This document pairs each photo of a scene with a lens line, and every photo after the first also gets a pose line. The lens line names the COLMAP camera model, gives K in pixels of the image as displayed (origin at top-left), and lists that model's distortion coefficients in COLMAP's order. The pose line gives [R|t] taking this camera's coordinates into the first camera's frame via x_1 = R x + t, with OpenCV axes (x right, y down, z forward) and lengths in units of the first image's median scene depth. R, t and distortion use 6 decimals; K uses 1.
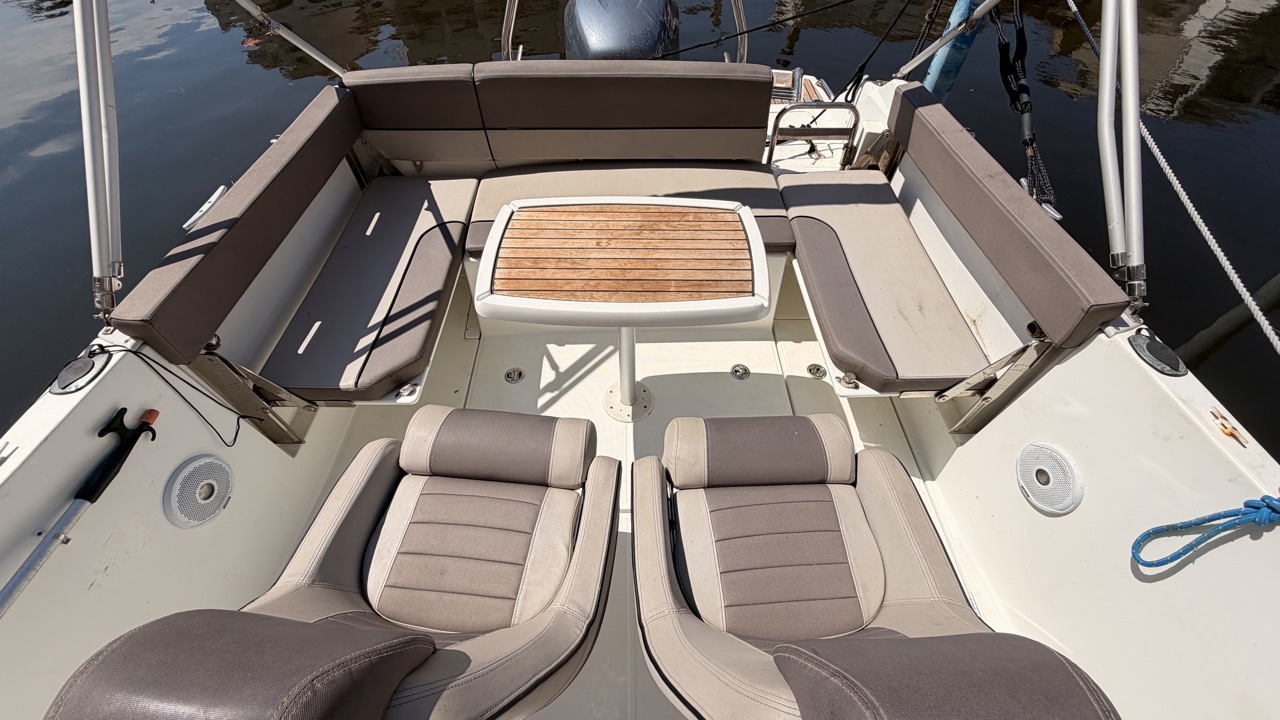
lens RADIAL K [[512.6, 0, 638.3], [0, 512.6, 356.3], [0, 0, 1]] dist [0.001060, 0.000337]
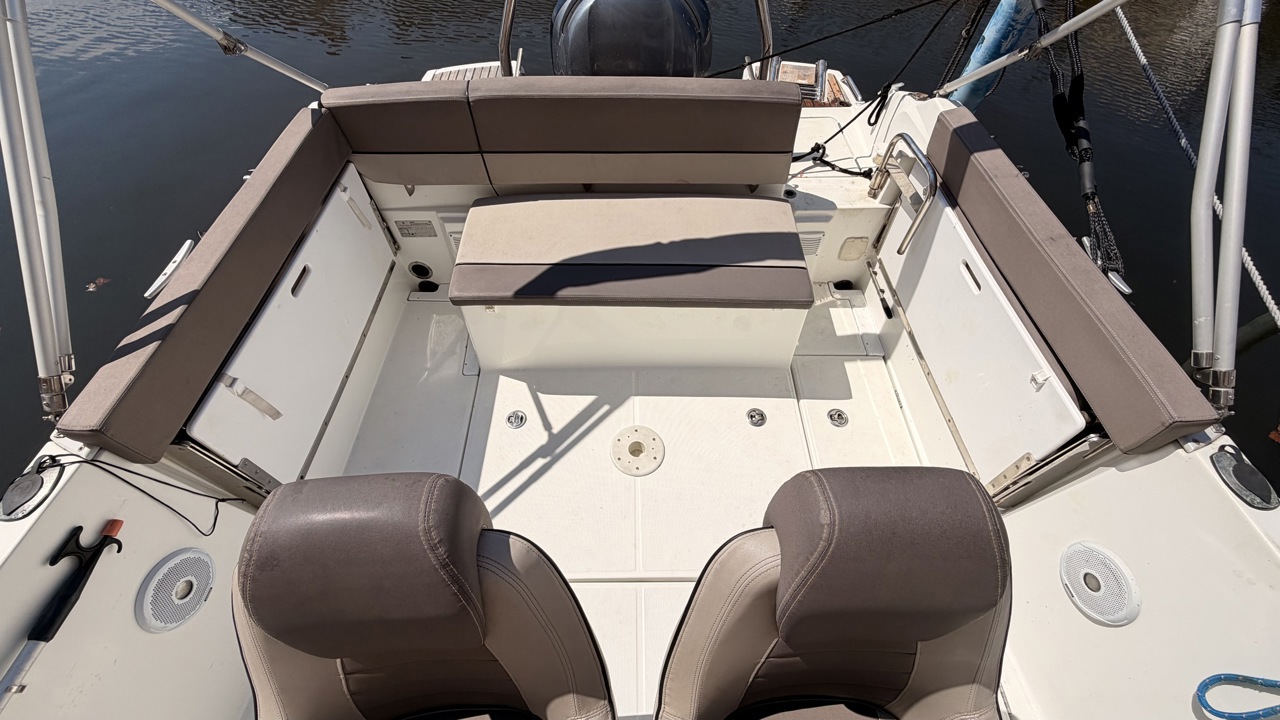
lens RADIAL K [[513.2, 0, 637.3], [0, 513.2, 358.8], [0, 0, 1]] dist [0.000136, 0.000308]
pose [[0.999945, 0.009681, -0.004128, -0.023401], [-0.009379, 0.997661, 0.067706, -0.204173], [0.004774, -0.067664, 0.997697, 0.101181]]
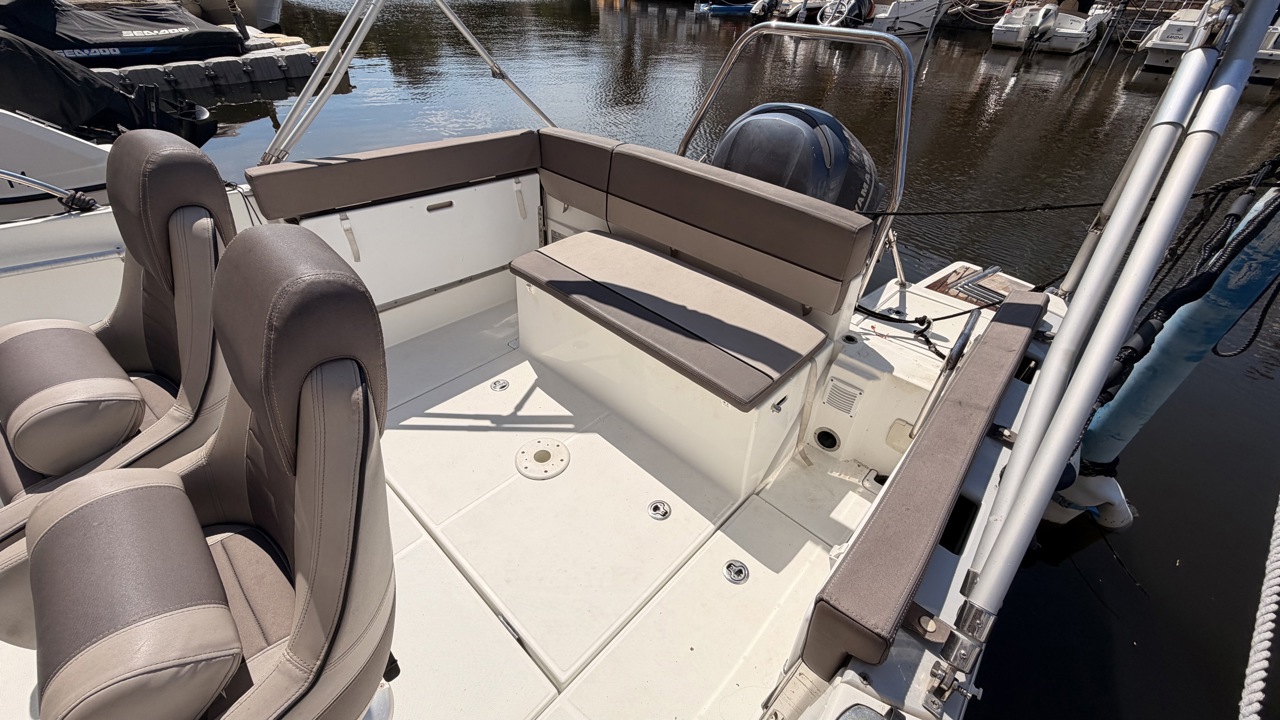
lens RADIAL K [[507.8, 0, 635.7], [0, 507.8, 349.8], [0, 0, 1]] dist [0.017891, 0.000120]
pose [[0.720515, 0.447078, -0.530075, 0.734232], [-0.569522, 0.817617, -0.084537, -0.130628], [0.395604, 0.362799, 0.843726, 0.290653]]
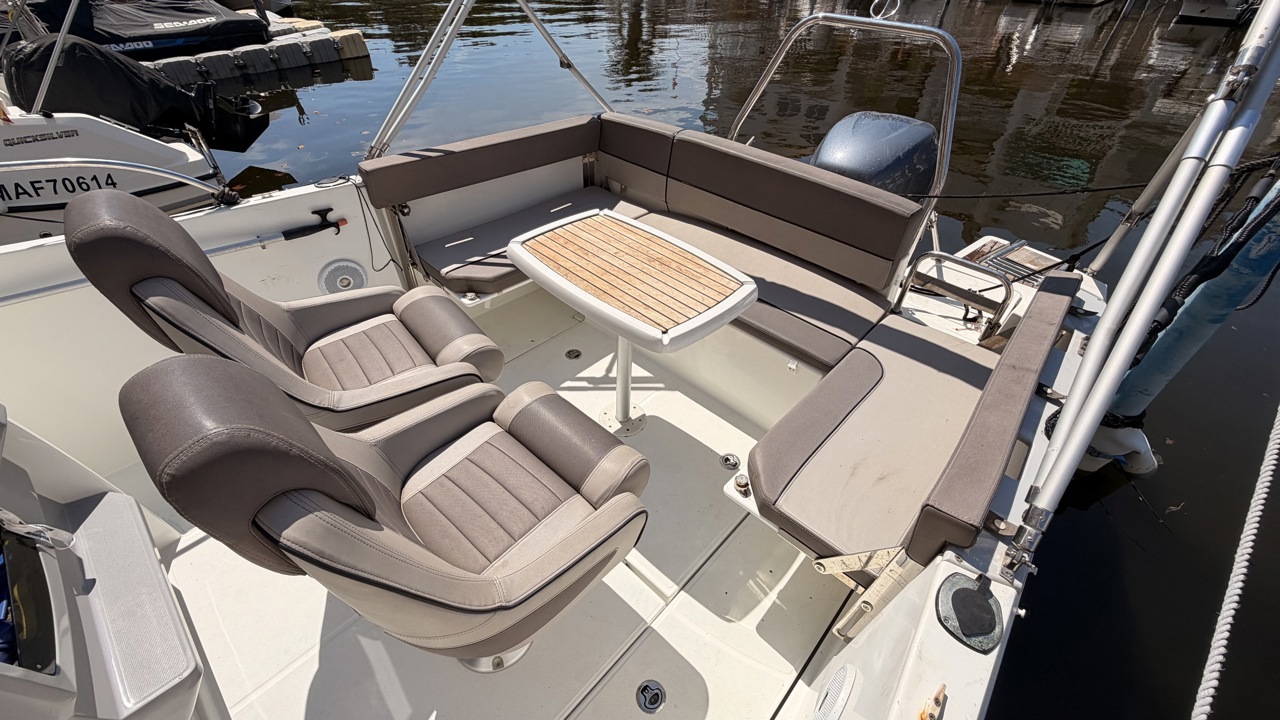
lens RADIAL K [[513.2, 0, 637.3], [0, 513.2, 358.8], [0, 0, 1]] dist [0.000136, 0.000308]
pose [[0.714332, 0.467178, -0.521033, 0.702430], [-0.559637, 0.828375, -0.024505, -0.011566], [0.420162, 0.309094, 0.853185, 0.076256]]
